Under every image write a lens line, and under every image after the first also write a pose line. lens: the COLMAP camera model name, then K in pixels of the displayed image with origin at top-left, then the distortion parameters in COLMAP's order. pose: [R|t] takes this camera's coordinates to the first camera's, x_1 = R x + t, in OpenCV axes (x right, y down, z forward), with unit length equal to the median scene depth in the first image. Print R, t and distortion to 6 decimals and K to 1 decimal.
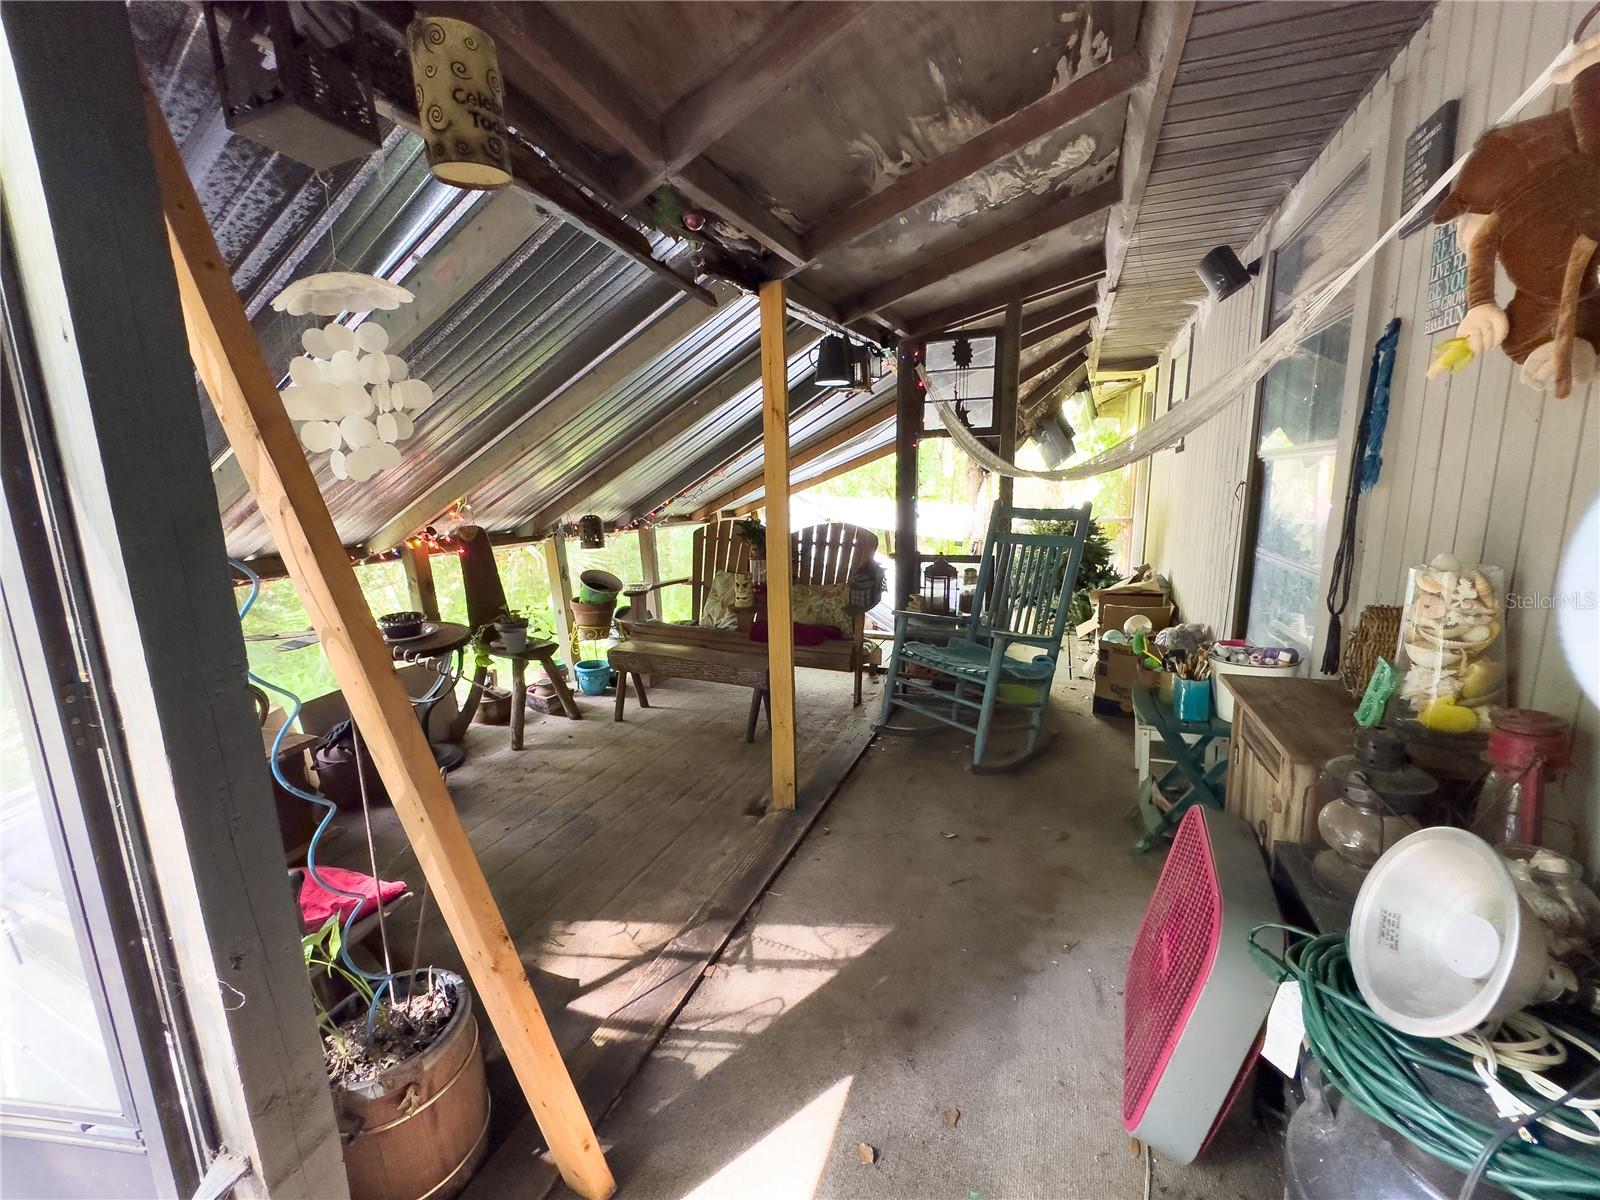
lens RADIAL K [[640.9, 0, 804.5], [0, 640.9, 602.9], [0, 0, 1]] dist [-0.003107, -0.004163]
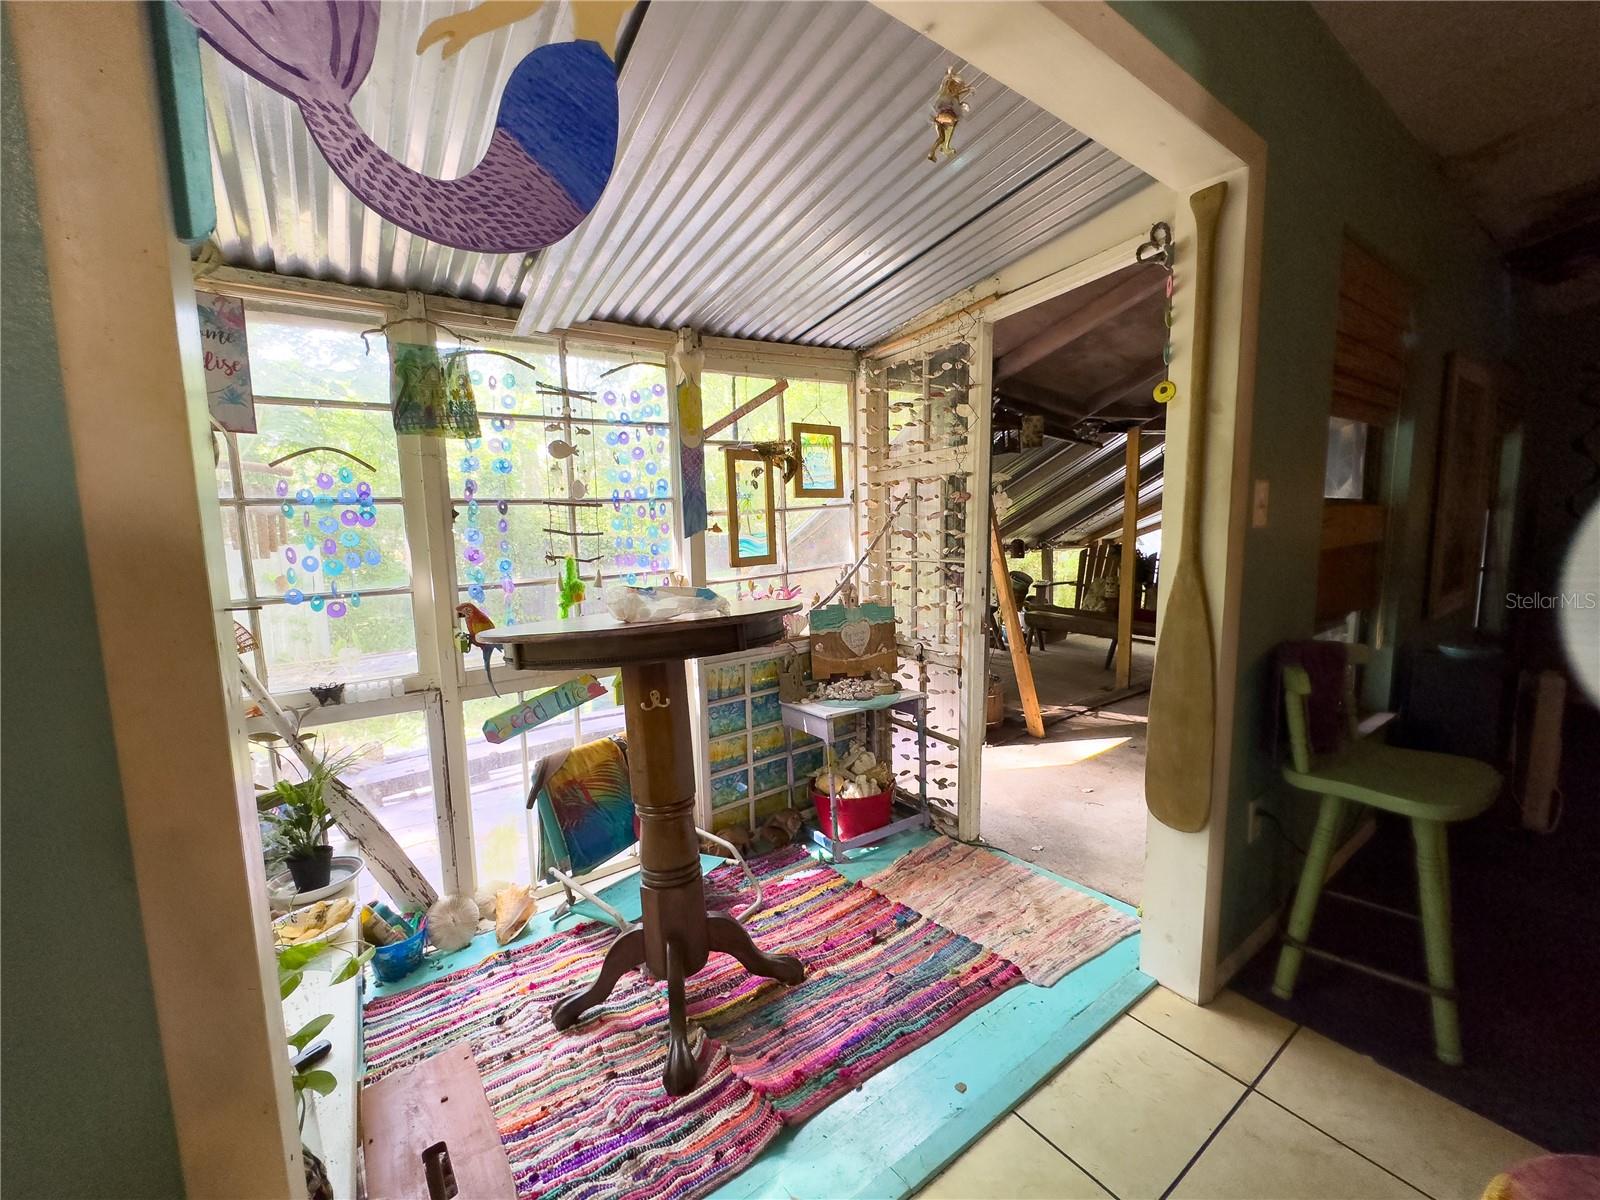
lens RADIAL K [[640.9, 0, 797.9], [0, 640.9, 600.6], [0, 0, 1]] dist [-0.003107, -0.004163]
pose [[0.838575, 0.057706, -0.541721, 0.105741], [-0.088304, 0.995622, -0.030637, 0.121997], [0.537582, 0.073528, 0.840000, -0.697234]]
